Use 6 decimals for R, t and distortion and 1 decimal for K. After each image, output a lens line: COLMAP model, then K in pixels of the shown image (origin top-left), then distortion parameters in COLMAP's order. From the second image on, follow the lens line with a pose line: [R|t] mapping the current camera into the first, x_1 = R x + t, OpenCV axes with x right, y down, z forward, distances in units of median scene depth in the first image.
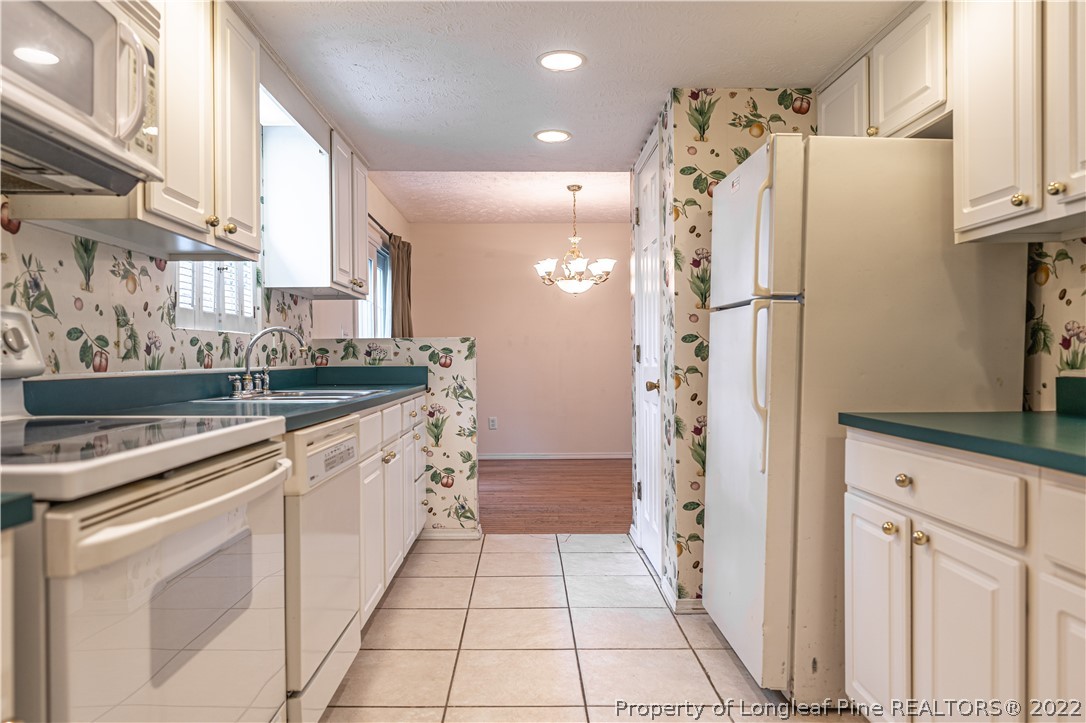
lens RADIAL K [[744.9, 0, 546.9], [0, 744.9, 365.9], [0, 0, 1]] dist [0.003614, -0.001294]
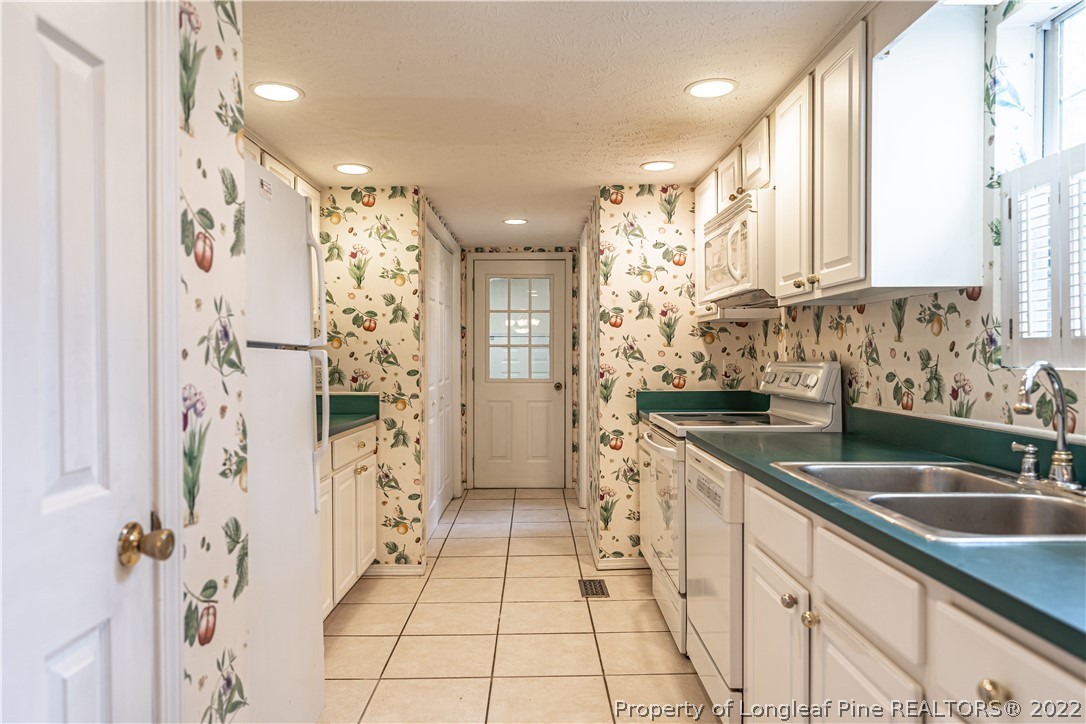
lens RADIAL K [[744.9, 0, 543.5], [0, 744.9, 360.7], [0, 0, 1]] dist [0.003614, -0.001294]
pose [[-0.999481, -0.030209, 0.011153, -0.097620], [-0.030059, 0.999458, 0.013412, -0.118315], [-0.011552, 0.013070, -0.999848, 3.840324]]
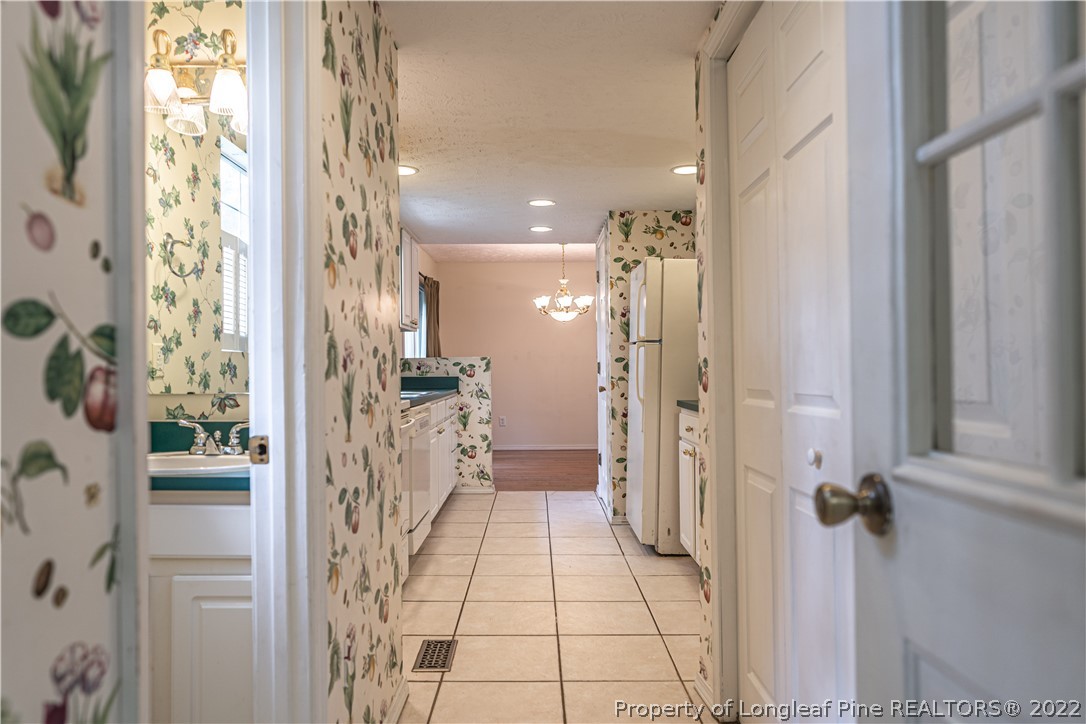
lens RADIAL K [[744.9, 0, 540.9], [0, 744.9, 359.5], [0, 0, 1]] dist [0.003614, -0.001294]
pose [[0.999772, -0.002875, -0.021145, 0.035621], [0.002450, 0.999795, -0.020098, -0.003203], [0.021199, 0.020042, 0.999574, -0.482494]]
